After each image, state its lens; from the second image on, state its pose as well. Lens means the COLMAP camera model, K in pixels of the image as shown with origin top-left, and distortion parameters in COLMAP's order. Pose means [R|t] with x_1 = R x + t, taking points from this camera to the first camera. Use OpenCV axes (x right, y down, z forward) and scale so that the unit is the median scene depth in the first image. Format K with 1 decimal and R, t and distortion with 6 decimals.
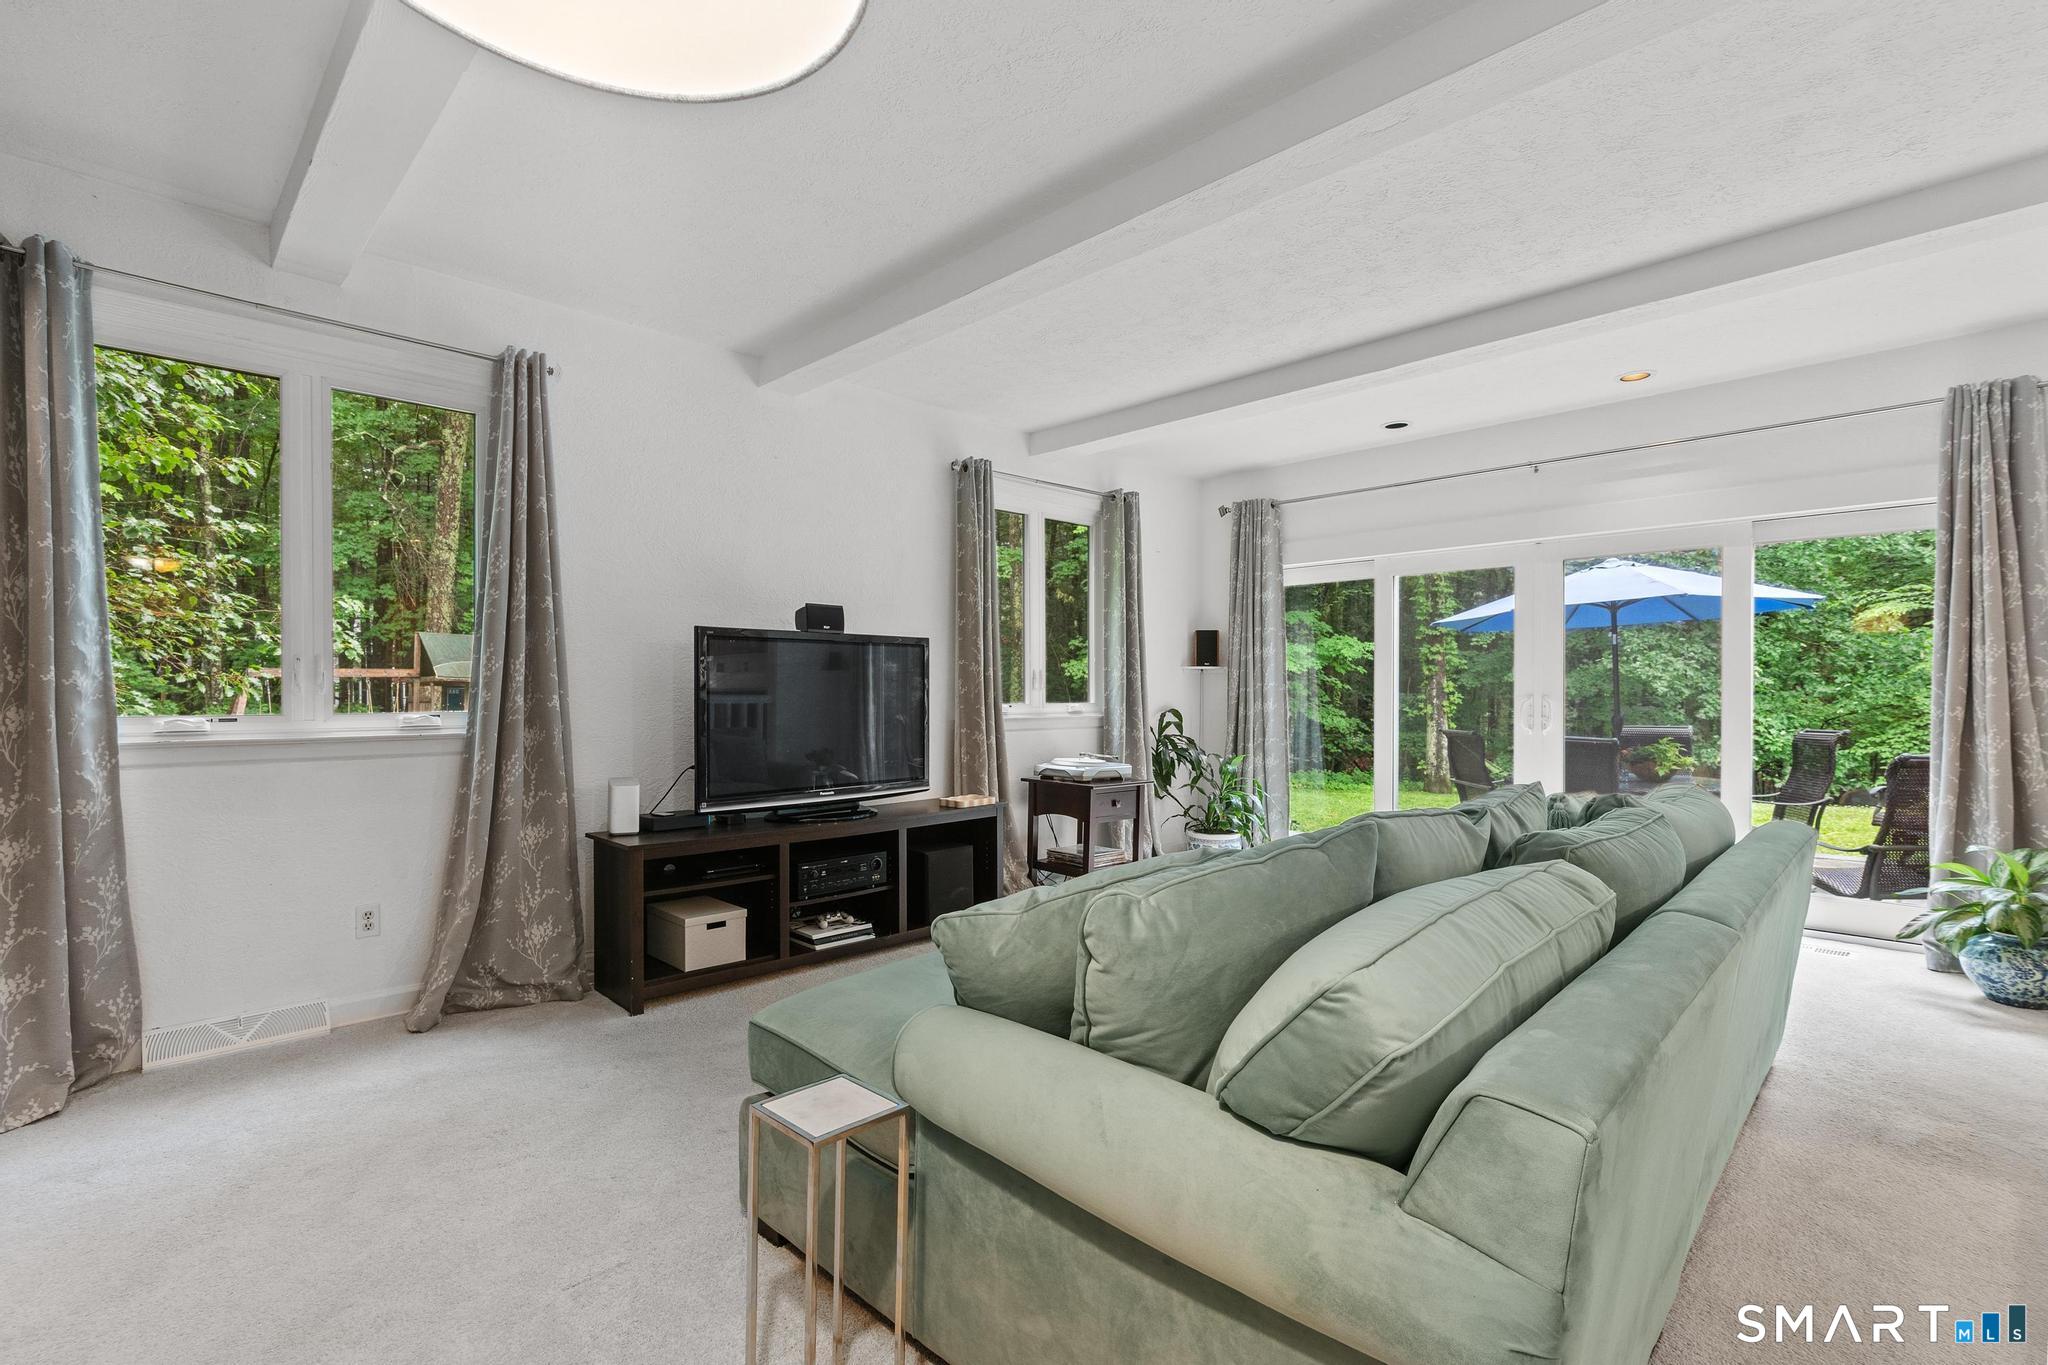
lens RADIAL K [[933.0, 0, 1024.6], [0, 933.0, 698.6], [0, 0, 1]] dist [0.001204, 0.000500]
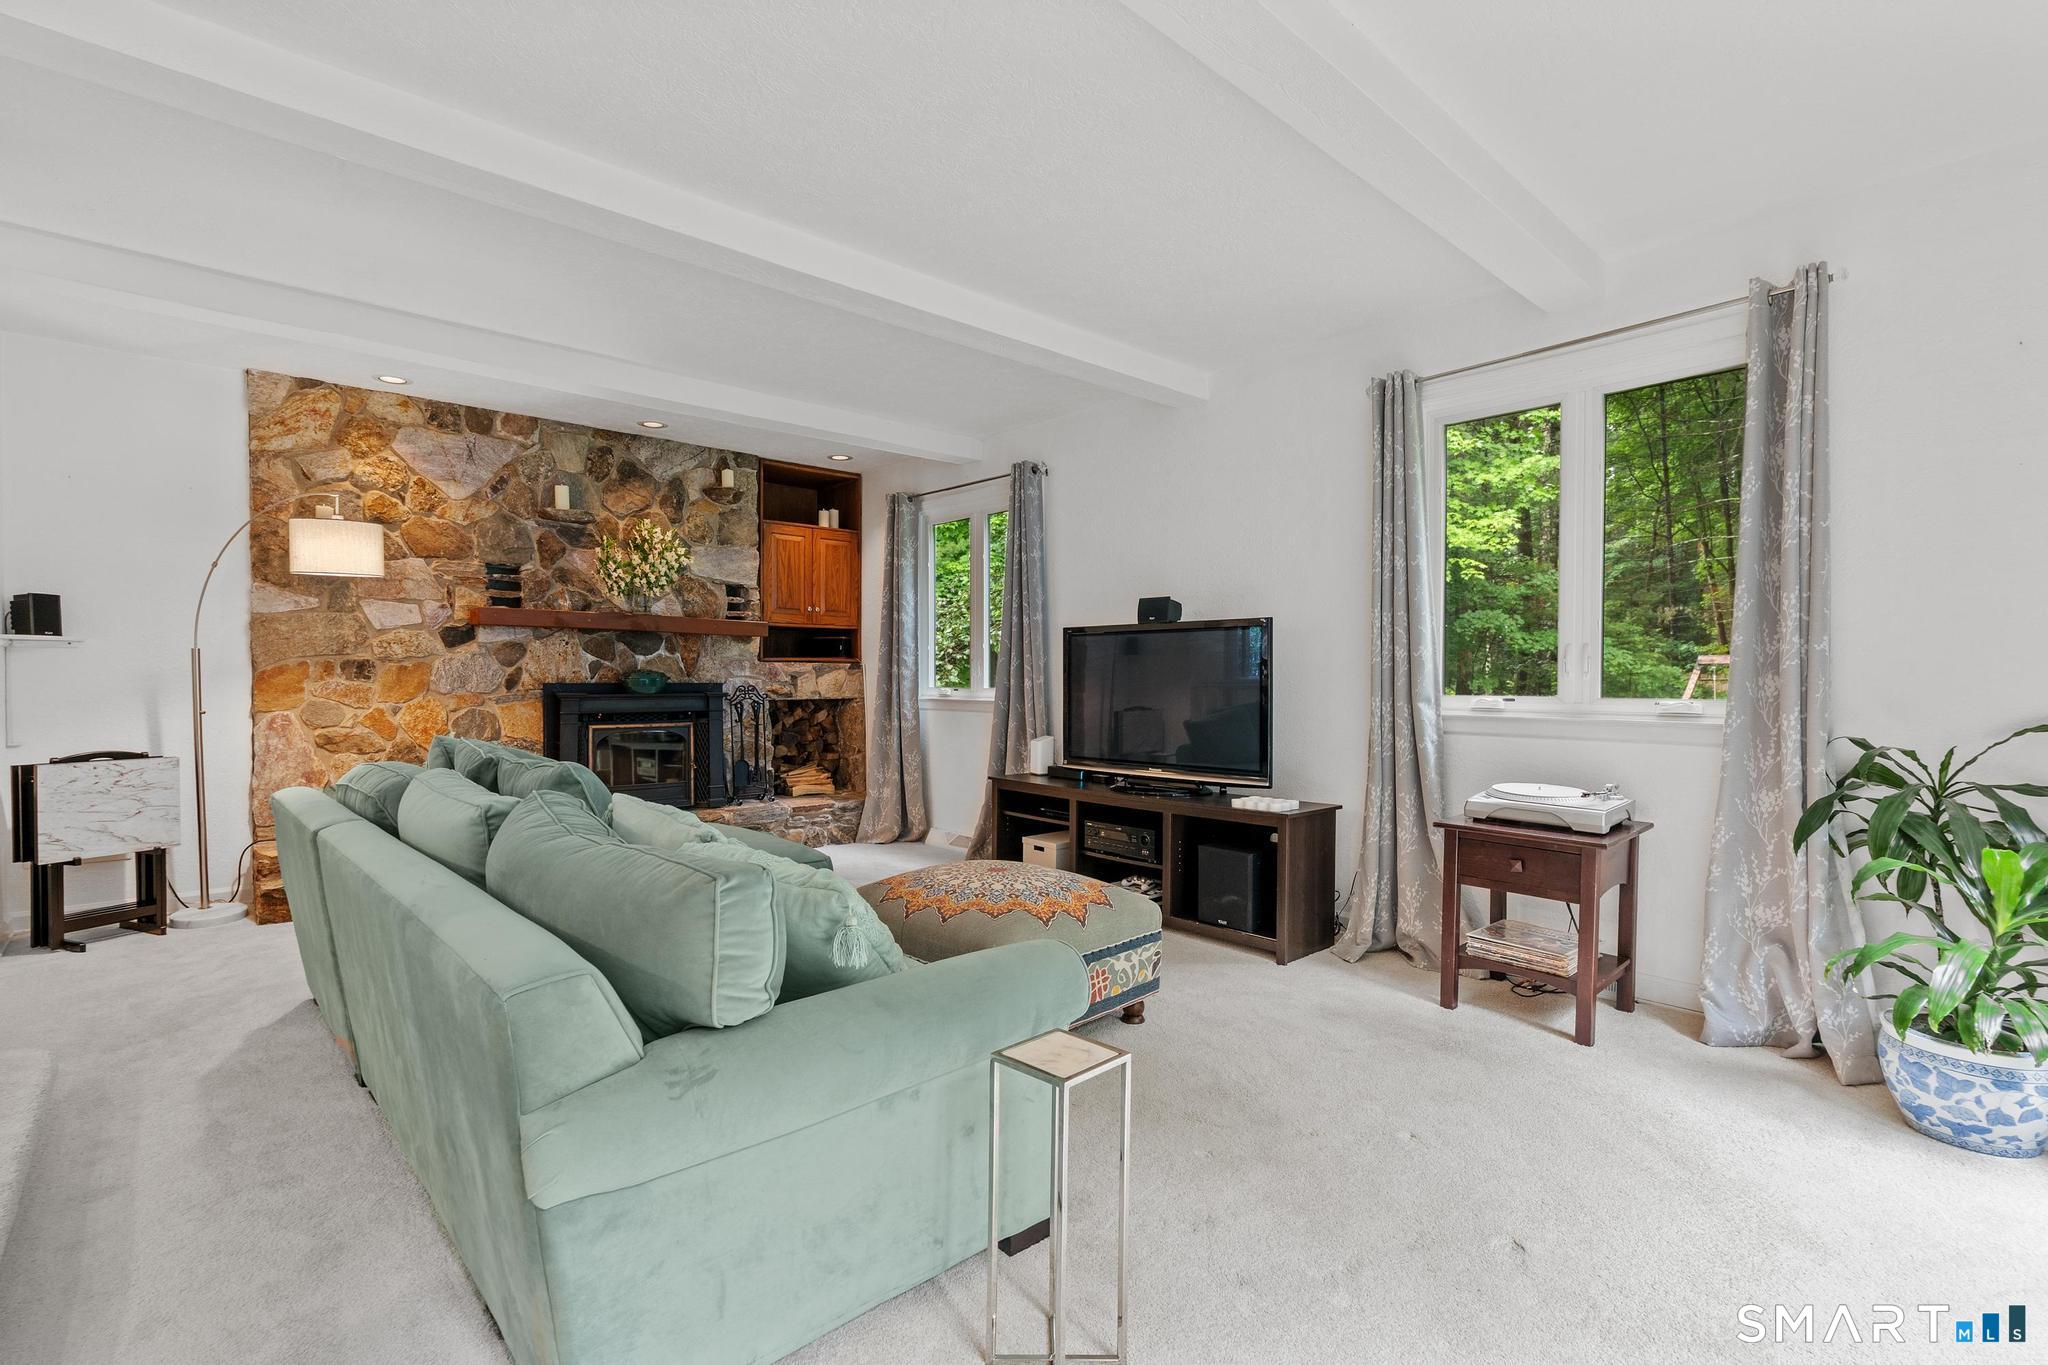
lens RADIAL K [[933.0, 0, 1026.3], [0, 933.0, 679.8], [0, 0, 1]] dist [0.001204, 0.000500]
pose [[-0.050294, 0.002833, -0.998730, 0.741631], [-0.009253, 0.999952, 0.003302, -0.005271], [0.998692, 0.009407, -0.050265, 0.755483]]
